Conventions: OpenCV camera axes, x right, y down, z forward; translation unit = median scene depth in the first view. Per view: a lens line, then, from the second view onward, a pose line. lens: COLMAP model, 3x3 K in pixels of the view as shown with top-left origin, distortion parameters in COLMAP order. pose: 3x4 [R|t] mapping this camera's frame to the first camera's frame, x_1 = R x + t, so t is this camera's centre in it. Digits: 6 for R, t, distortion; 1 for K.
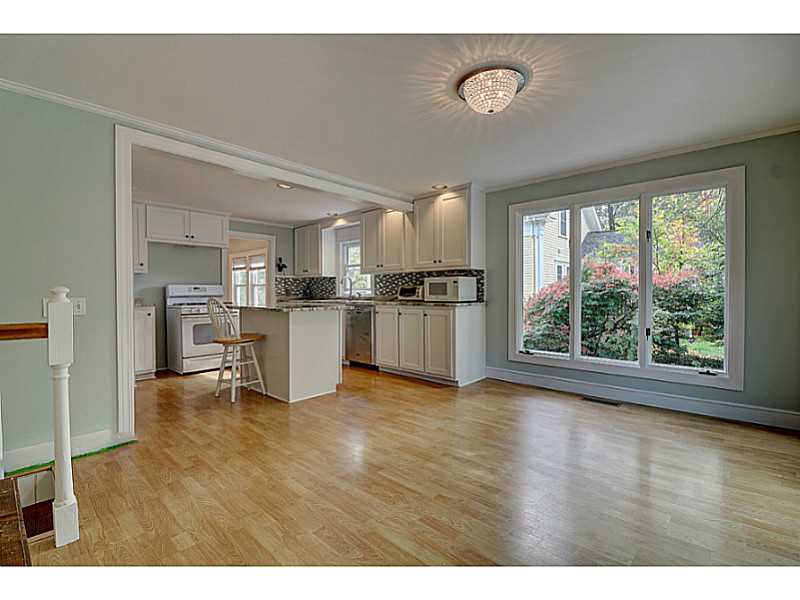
lens RADIAL K [[370.6, 0, 398.5], [0, 370.6, 296.6], [0, 0, 1]] dist [-0.013724, -0.002336]
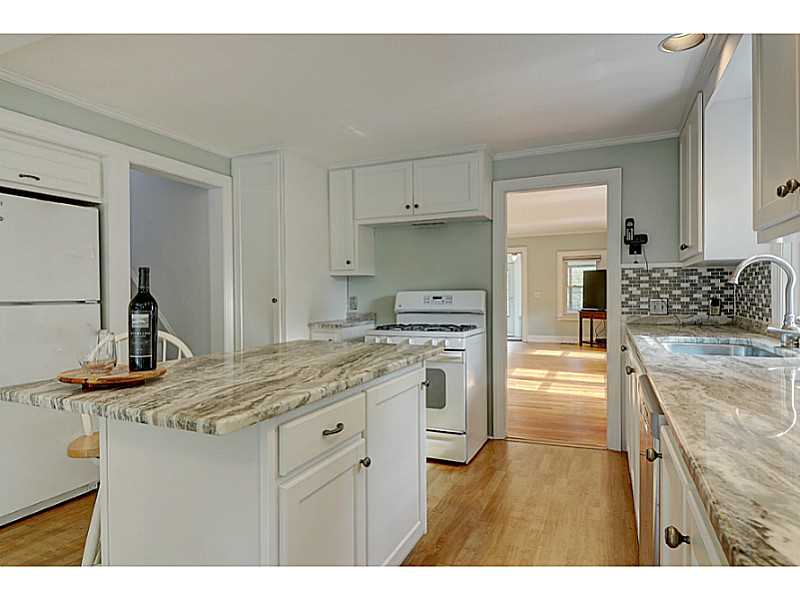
lens RADIAL K [[469.5, 0, 388.2], [0, 469.5, 296.6], [0, 0, 1]] dist [0.021533, 0.000895]
pose [[0.307843, 0.008839, -0.951396, 0.097397], [-0.003725, 0.999960, 0.008085, -0.028256], [0.951430, 0.001055, 0.307864, 0.679817]]
